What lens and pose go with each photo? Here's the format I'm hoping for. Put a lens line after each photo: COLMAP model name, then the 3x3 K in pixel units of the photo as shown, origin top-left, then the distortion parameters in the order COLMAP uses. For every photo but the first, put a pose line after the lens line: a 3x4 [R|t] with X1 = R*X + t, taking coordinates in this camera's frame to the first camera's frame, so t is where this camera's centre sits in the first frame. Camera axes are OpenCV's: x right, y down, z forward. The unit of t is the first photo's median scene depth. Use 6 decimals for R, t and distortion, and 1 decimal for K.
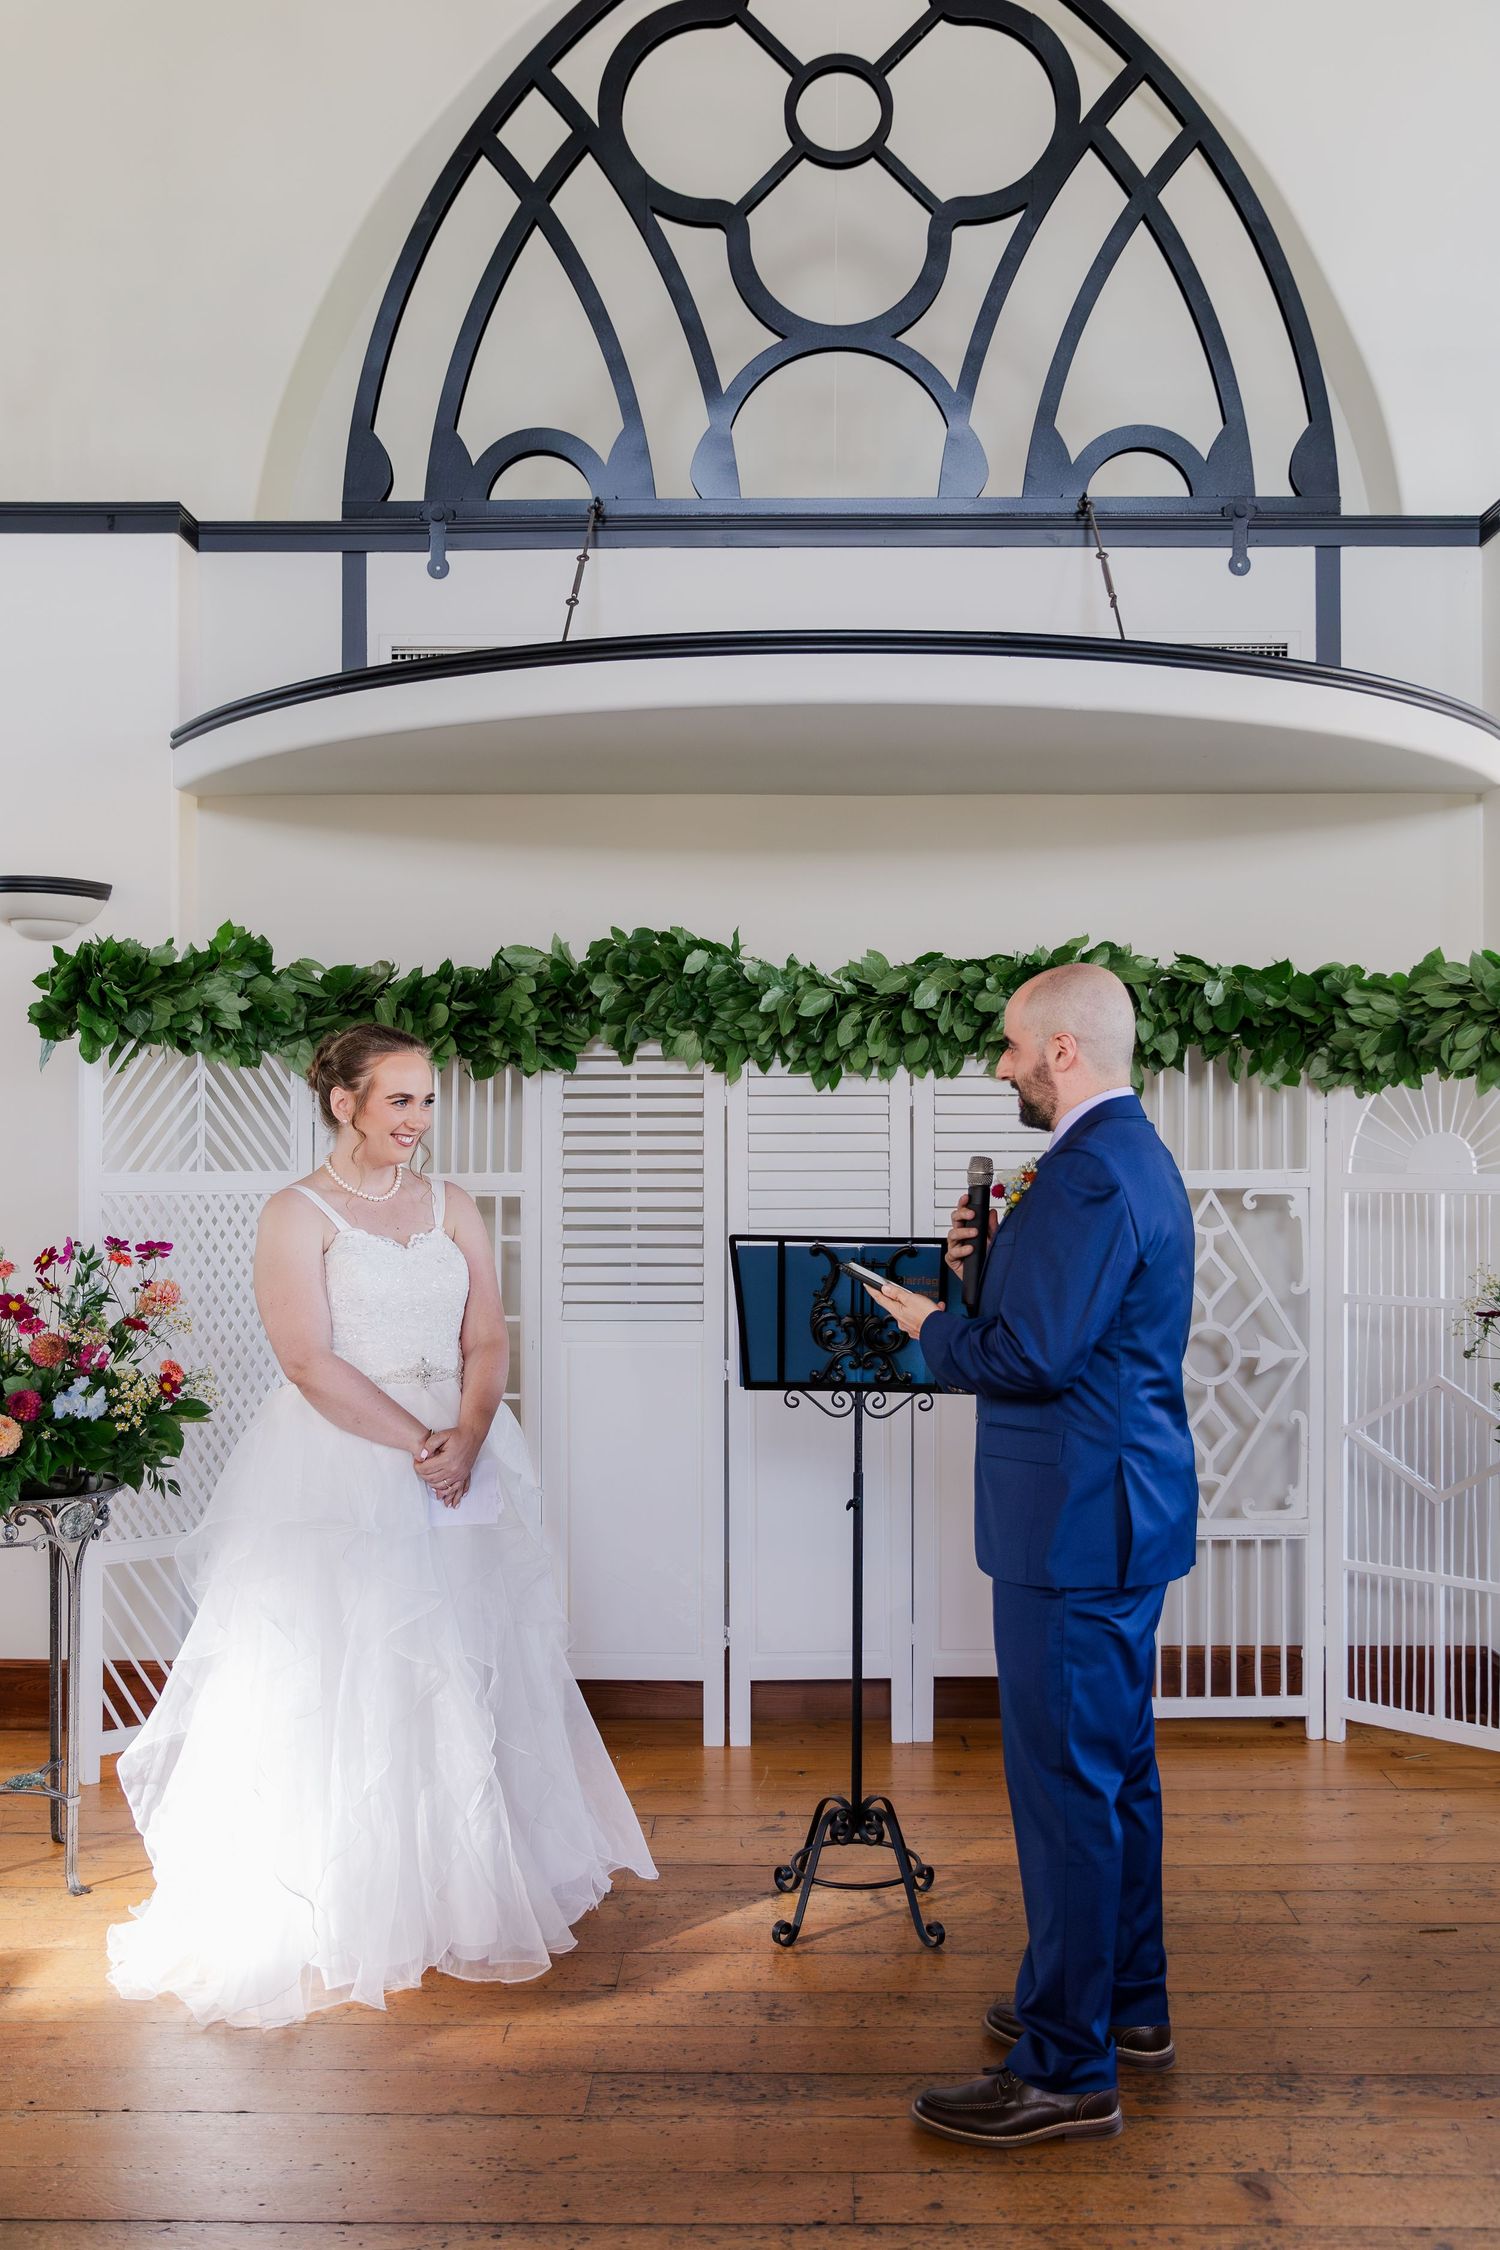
lens RADIAL K [[2020.6, 0, 807.2], [0, 2020.6, 1138.0], [0, 0, 1]] dist [-0.005019, -0.008012]
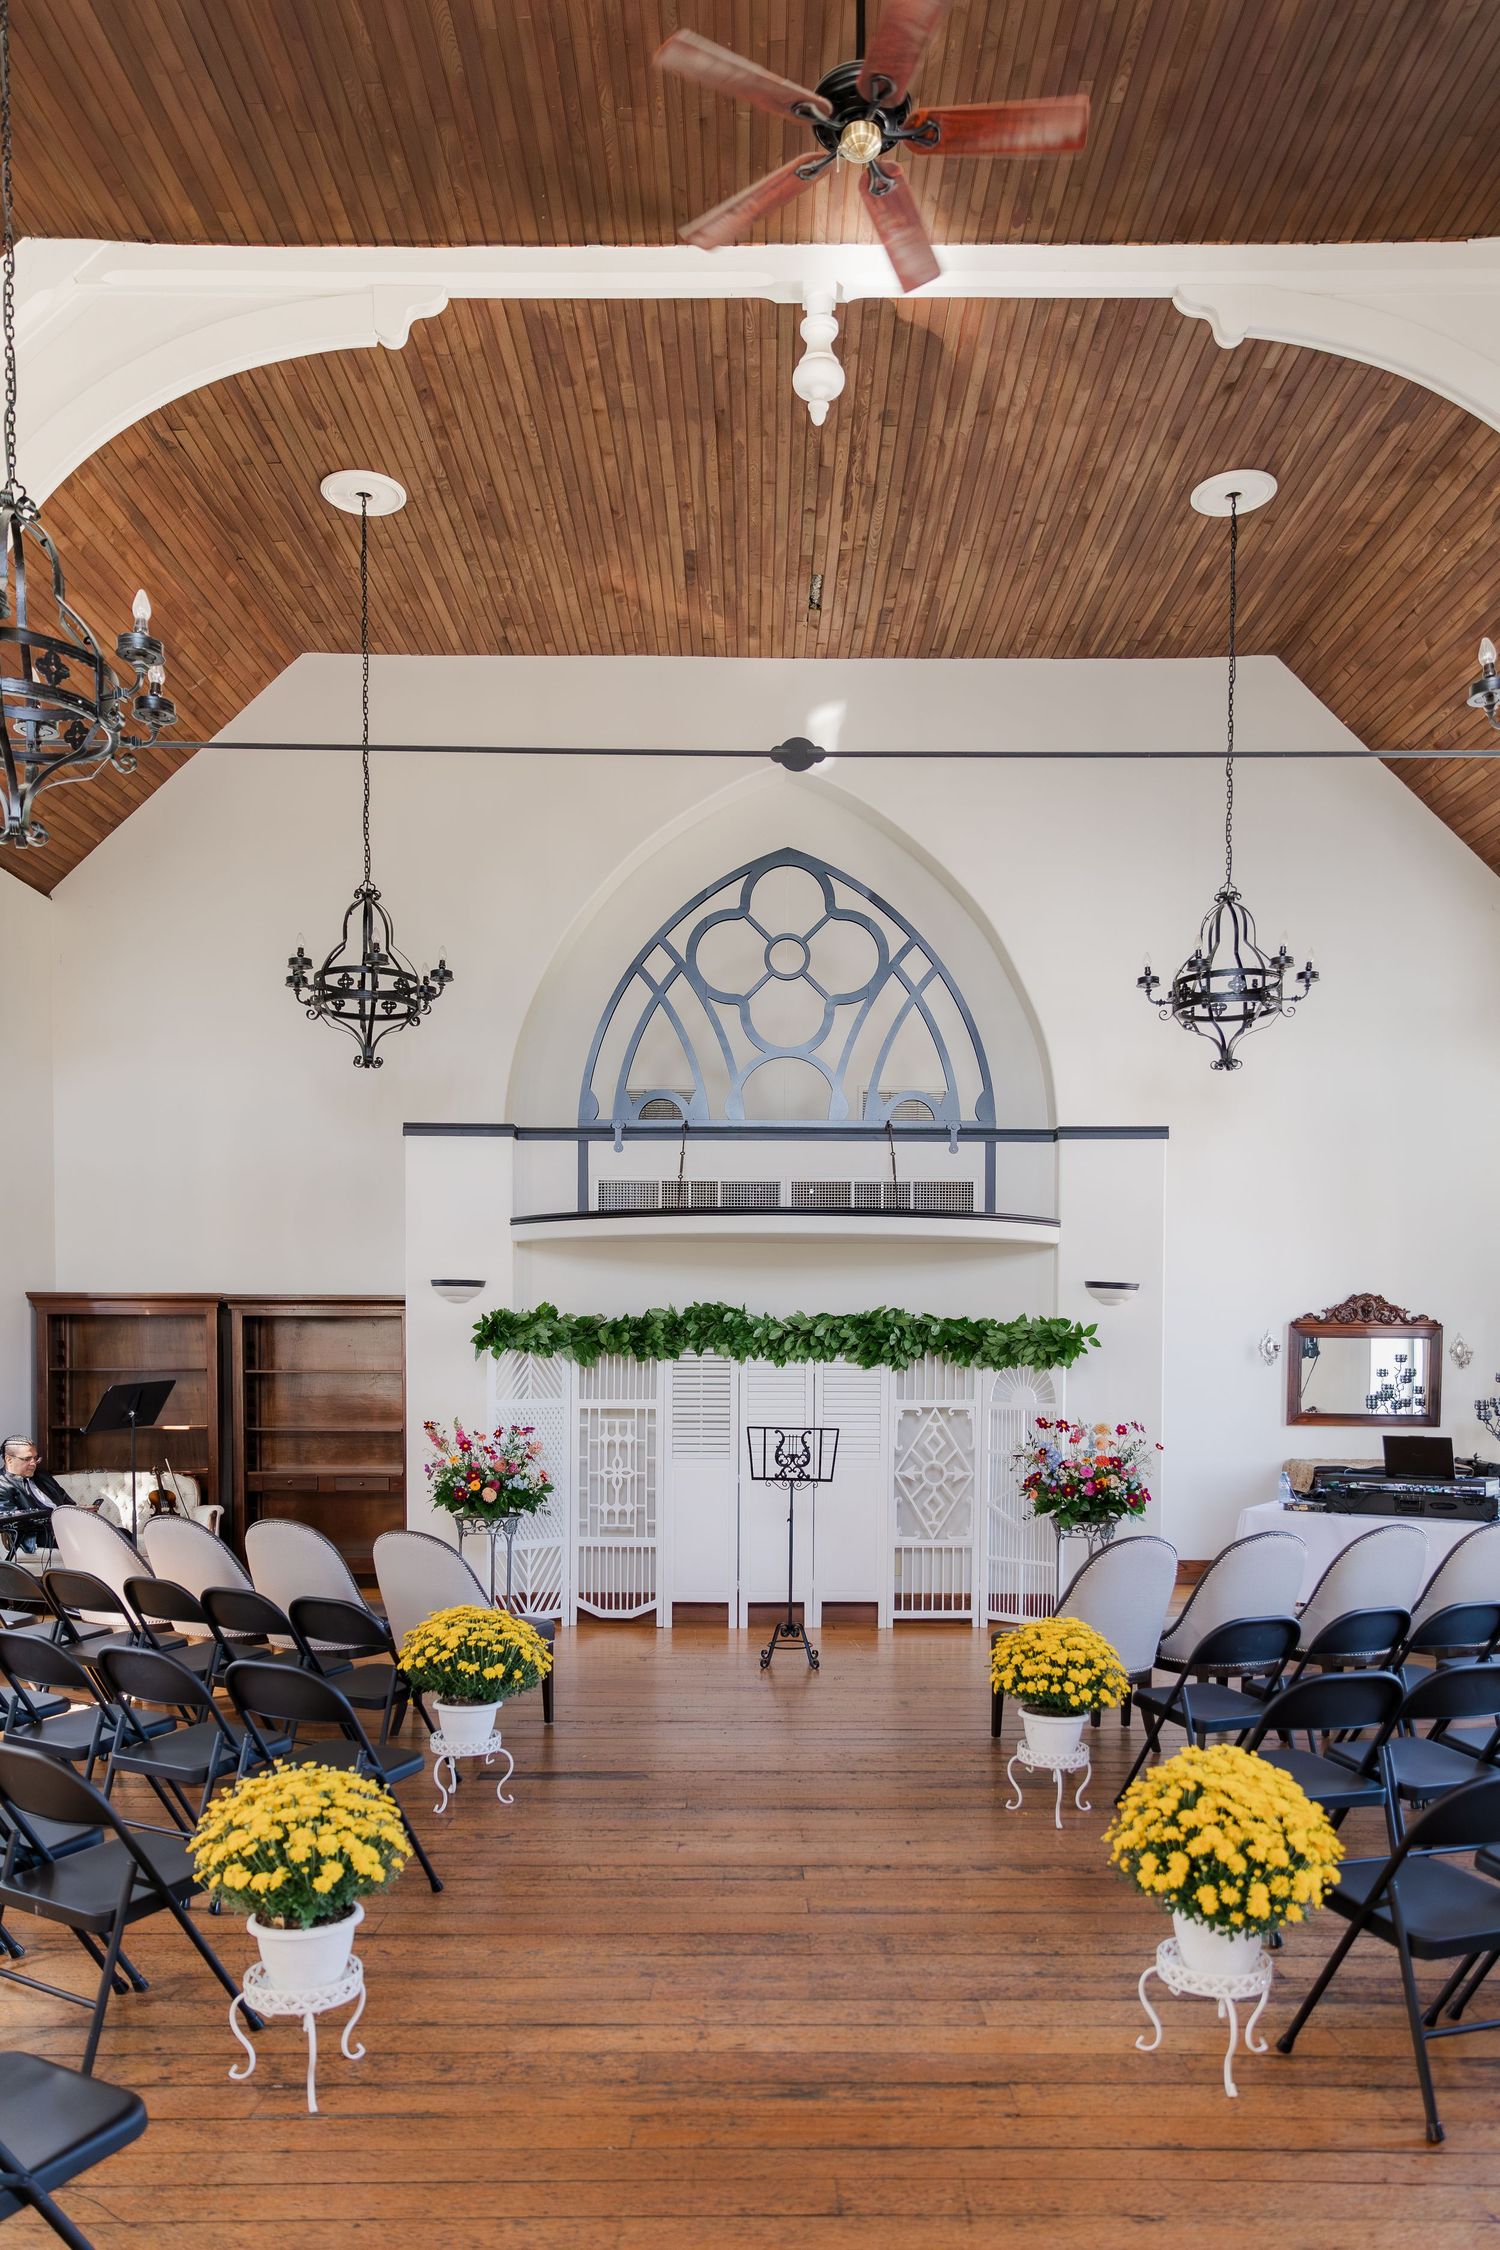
lens RADIAL K [[1646.1, 0, 754.6], [0, 1646.1, 1357.9], [0, 0, 1]] dist [0.006472, 0.007527]
pose [[0.999994, 0.003545, -0.000297, -0.021057], [-0.003538, 0.999775, 0.020938, -0.077958], [0.000371, -0.020937, 0.999781, -1.026819]]
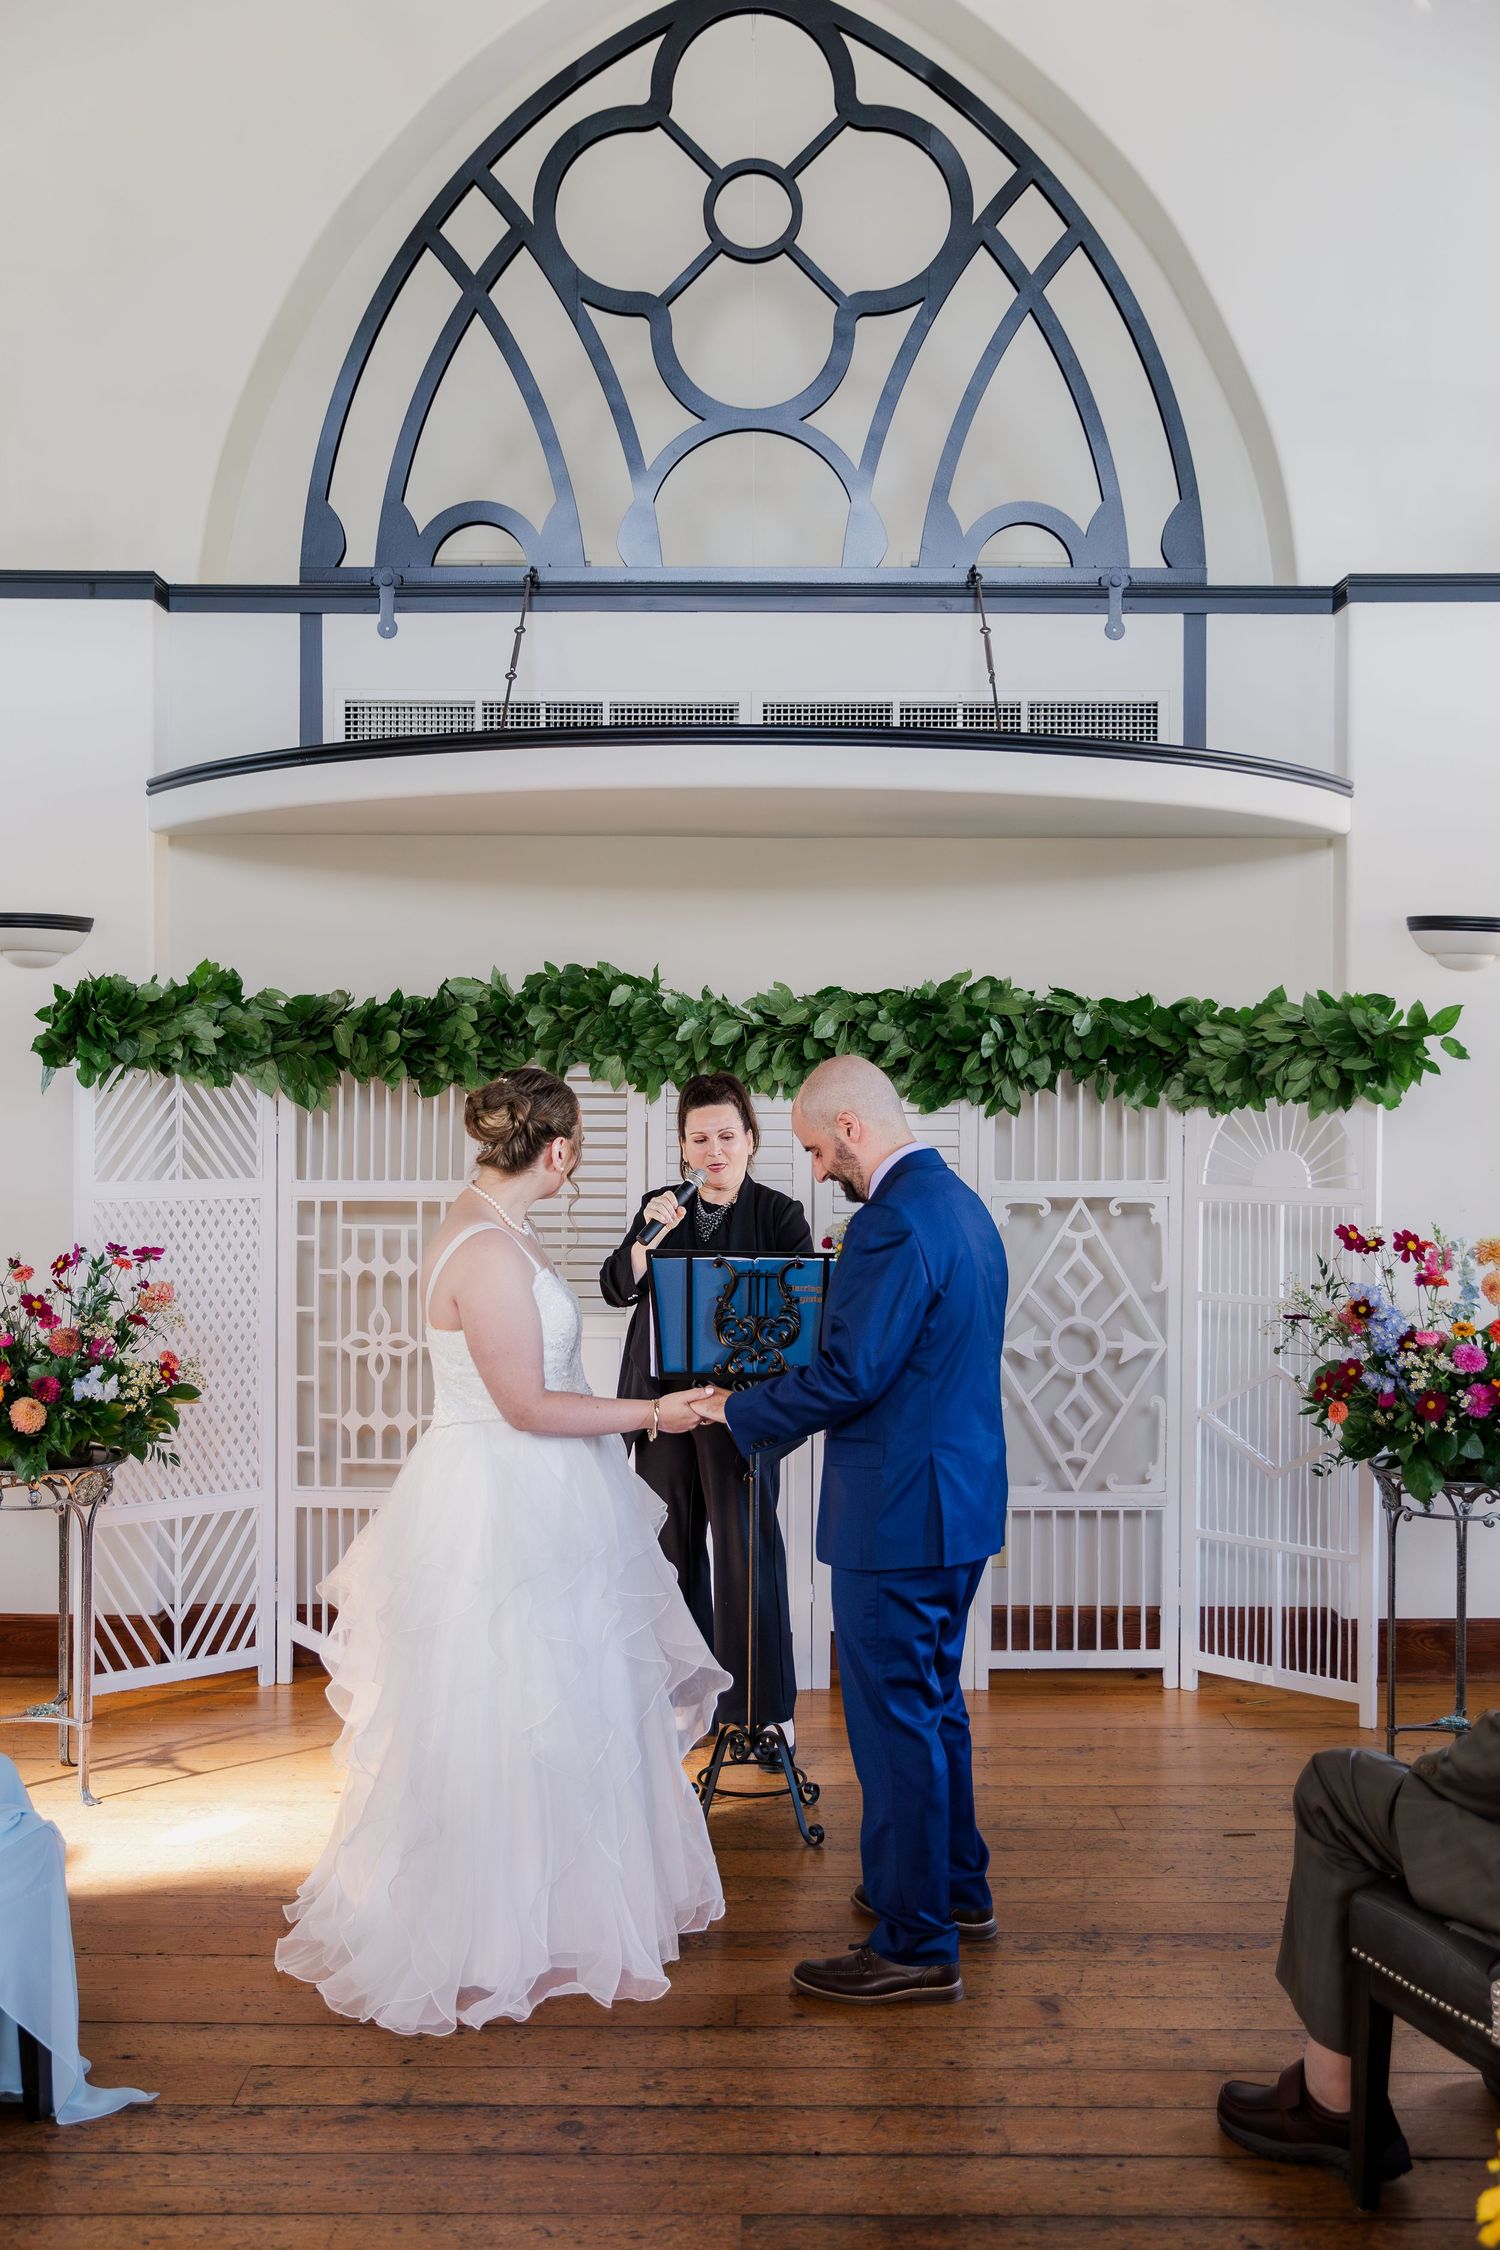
lens RADIAL K [[2232.1, 0, 750.0], [0, 2232.1, 1125.0], [0, 0, 1]] dist [0.020133, -0.070383]
pose [[0.999991, 0.004209, 0.000520, 0.016433], [-0.004218, 0.999792, 0.019956, -0.039427], [-0.000436, -0.019958, 0.999801, -0.238911]]
